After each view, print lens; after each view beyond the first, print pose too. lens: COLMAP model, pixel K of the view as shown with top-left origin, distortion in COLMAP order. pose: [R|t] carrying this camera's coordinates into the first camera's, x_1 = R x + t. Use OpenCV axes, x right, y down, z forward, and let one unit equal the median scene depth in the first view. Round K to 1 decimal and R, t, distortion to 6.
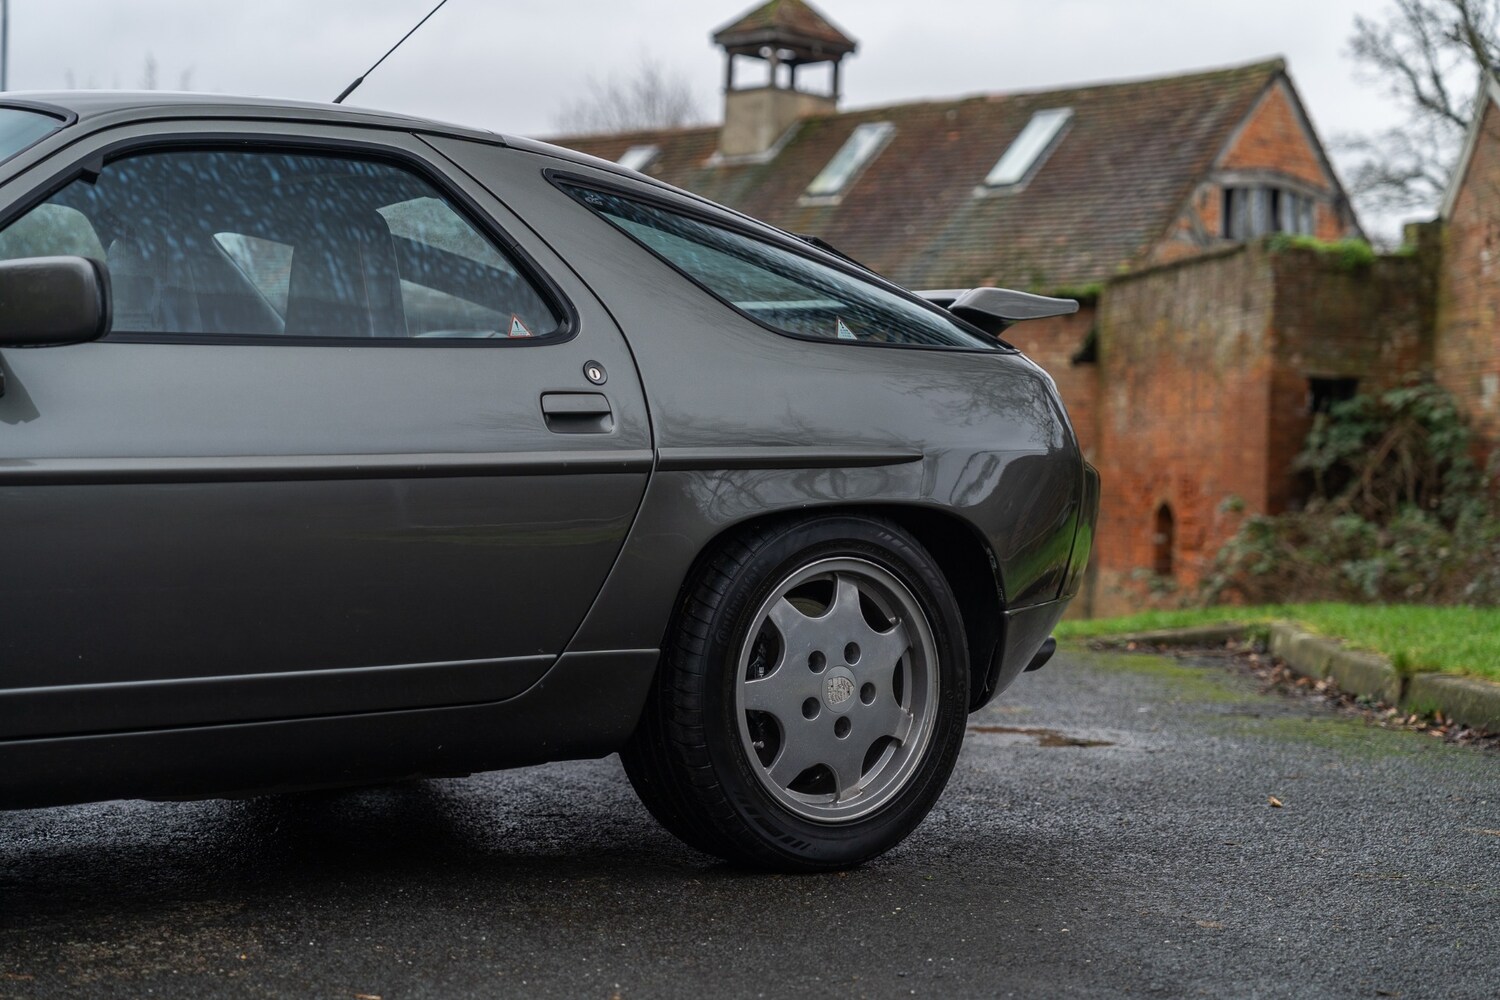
lens RADIAL K [[2722.7, 0, 750.0], [0, 2722.7, 500.0], [0, 0, 1]] dist [0.043552, -0.173049]
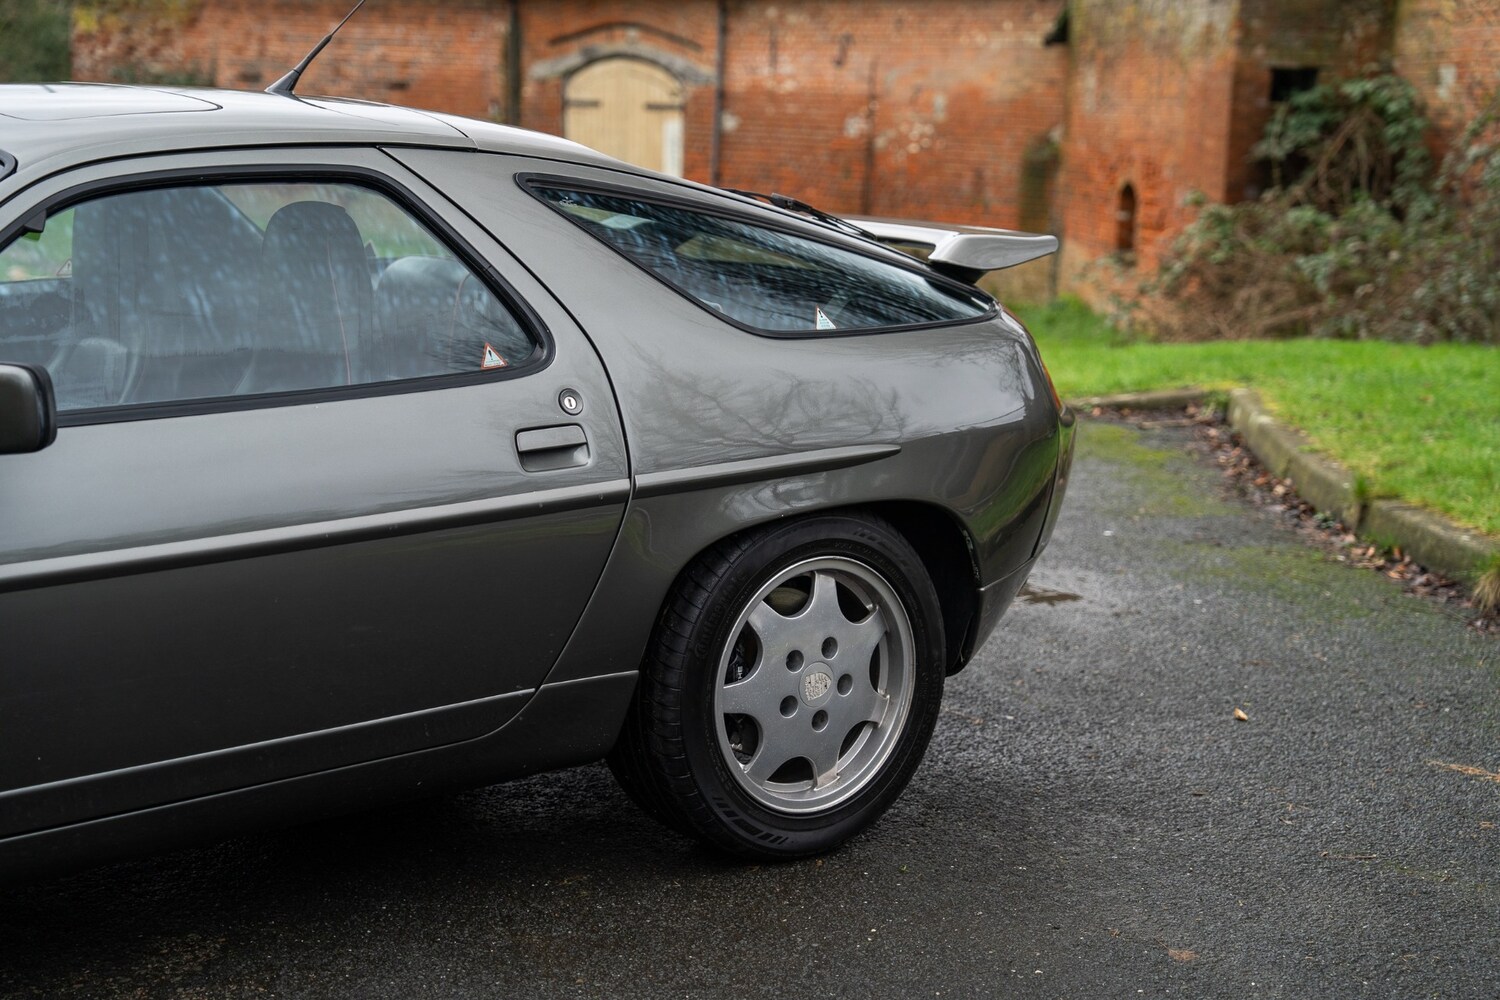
lens RADIAL K [[2459.2, 0, 750.0], [0, 2459.2, 500.0], [0, 0, 1]] dist [0.230736, 0.012924]
pose [[0.999997, -0.000739, 0.002524, 0.001171], [0.000345, 0.988306, 0.152483, -0.028787], [-0.002608, -0.152482, 0.988303, 0.021156]]
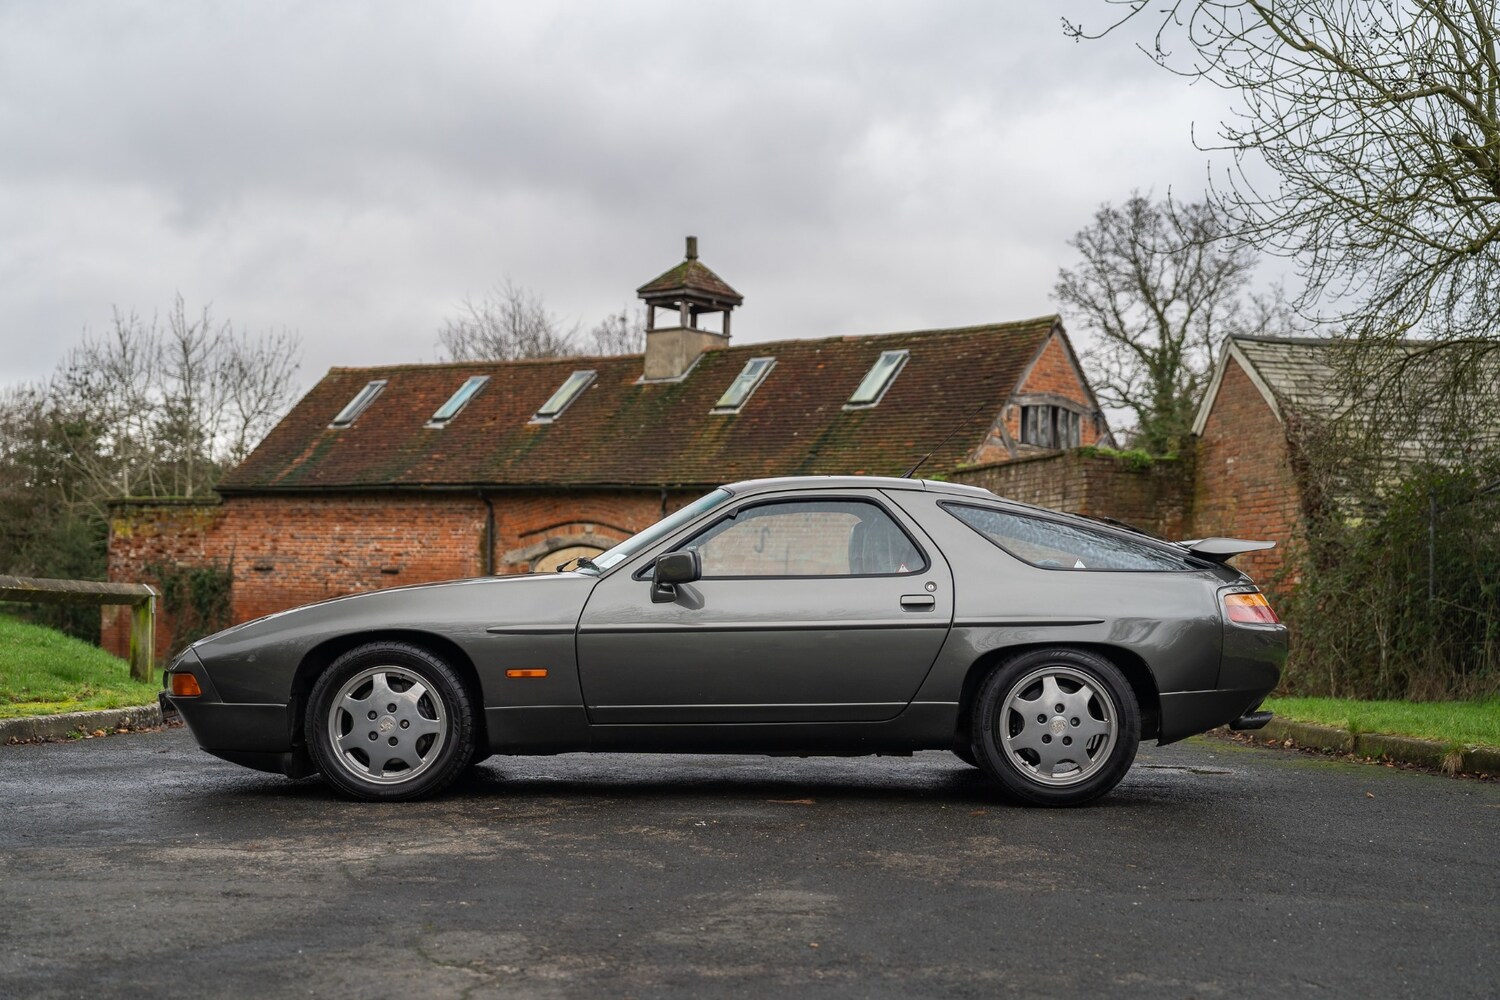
lens RADIAL K [[2135.3, 0, 750.0], [0, 2135.3, 500.0], [0, 0, 1]] dist [-0.003458, 0.034107]
pose [[0.995414, -0.000631, 0.095659, -0.102472], [0.006079, 0.998374, -0.056671, -0.004602], [-0.095467, 0.056992, 0.993800, -0.129125]]
